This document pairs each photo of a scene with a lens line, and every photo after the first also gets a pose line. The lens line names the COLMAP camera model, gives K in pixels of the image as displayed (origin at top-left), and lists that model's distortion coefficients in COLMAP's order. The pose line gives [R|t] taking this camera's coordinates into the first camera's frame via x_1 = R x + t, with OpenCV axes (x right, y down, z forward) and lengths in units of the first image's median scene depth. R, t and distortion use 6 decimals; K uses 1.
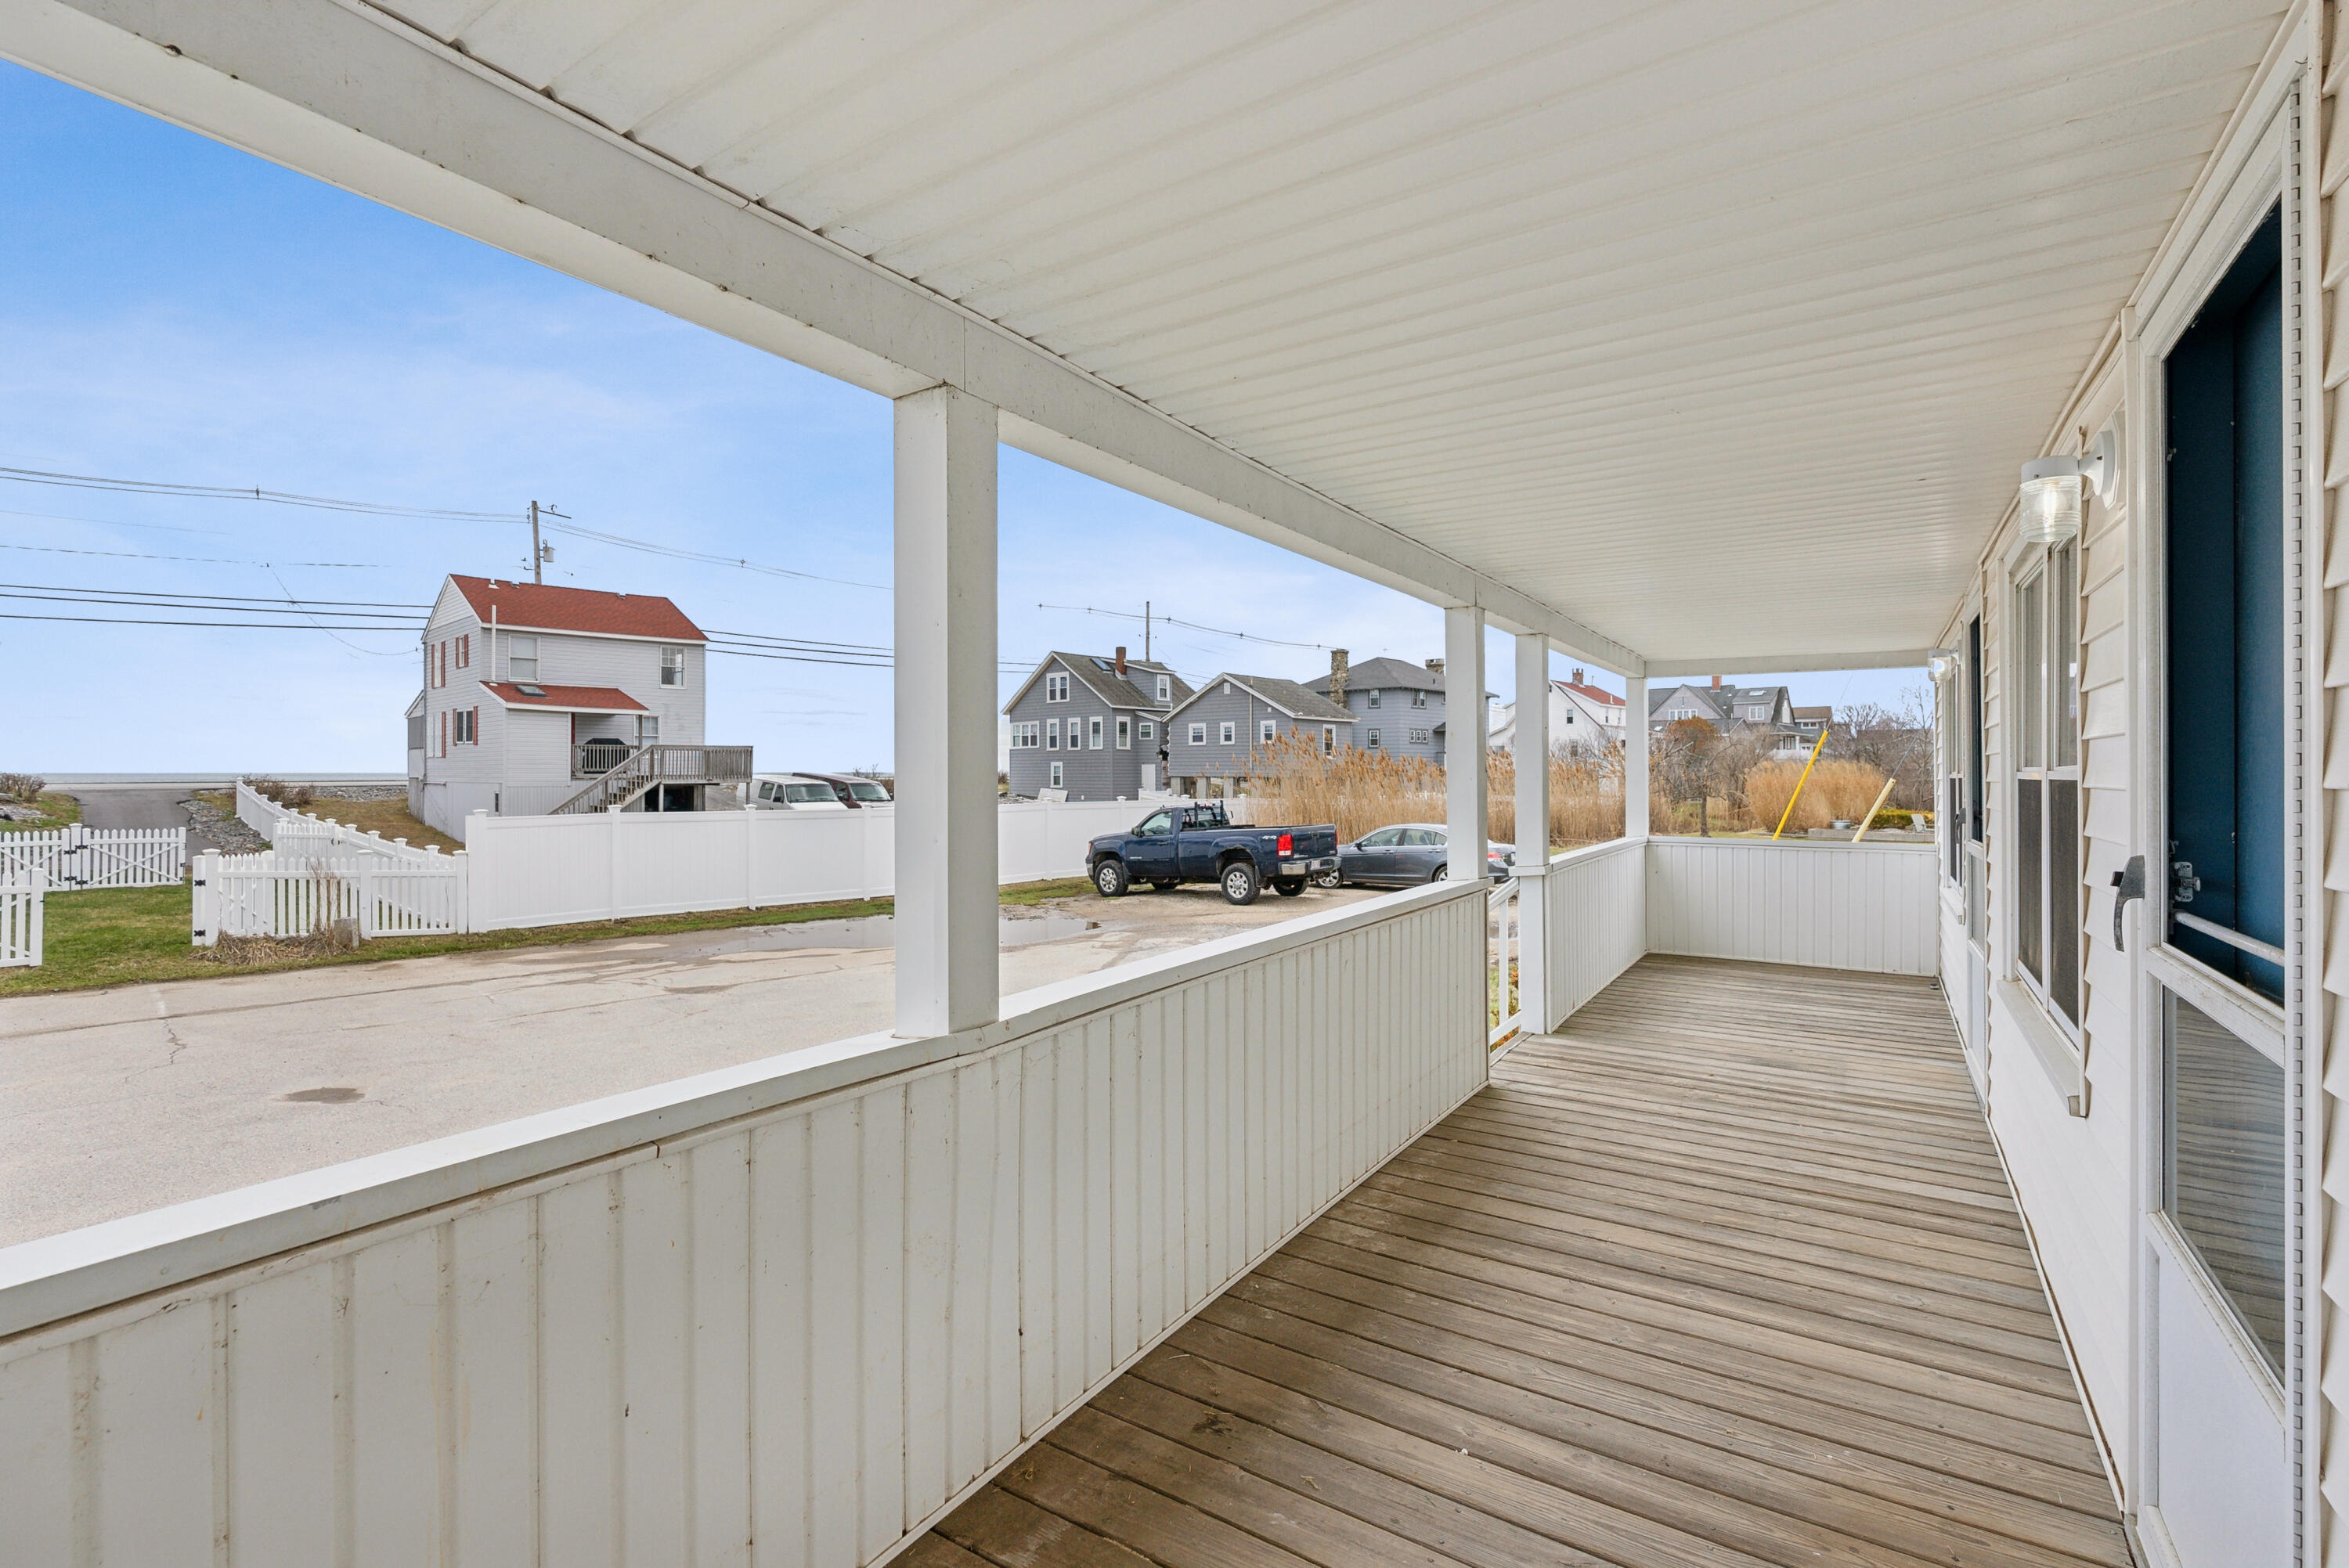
lens RADIAL K [[1073.5, 0, 1205.5], [0, 1073.5, 759.4], [0, 0, 1]] dist [-0.020034, 0.004620]
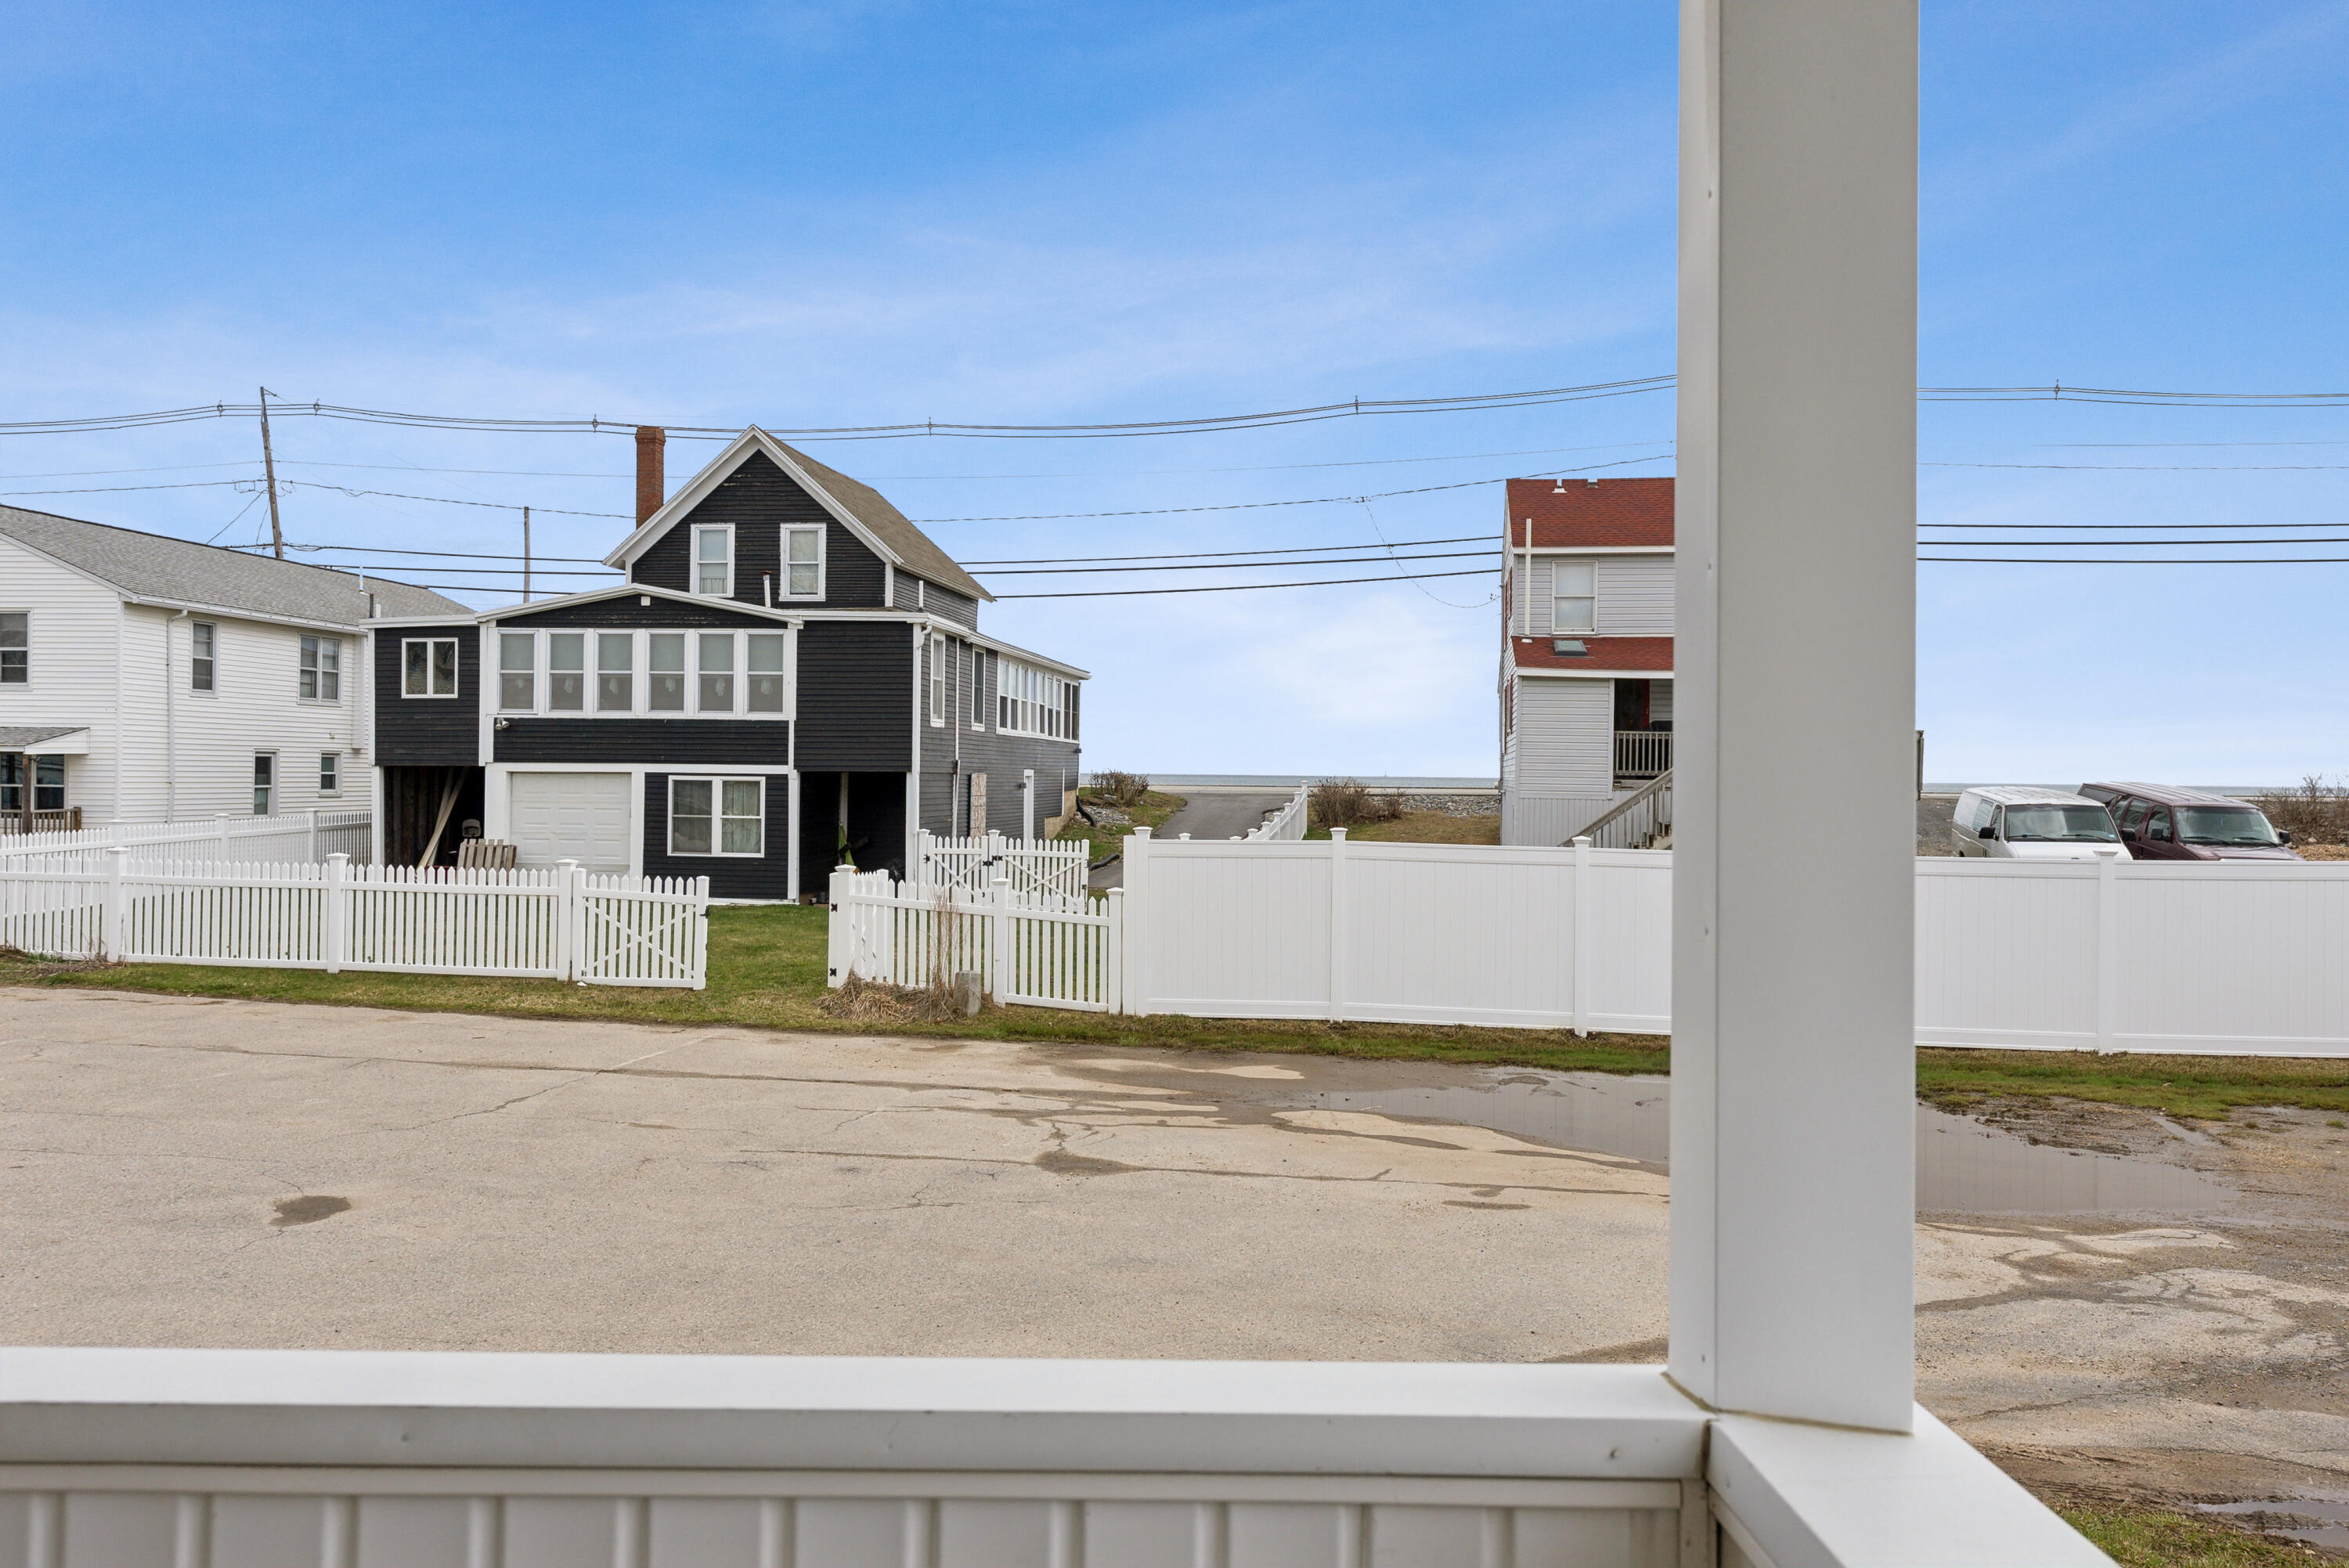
lens RADIAL K [[1784.8, 0, 1166.7], [0, 1784.8, 771.3], [0, 0, 1]] dist [-0.016027, 0.004260]
pose [[0.547683, 0.006042, -0.836664, 0.211661], [-0.003741, 0.999982, 0.004773, 0.008704], [0.836677, 0.000516, 0.547696, 0.384570]]
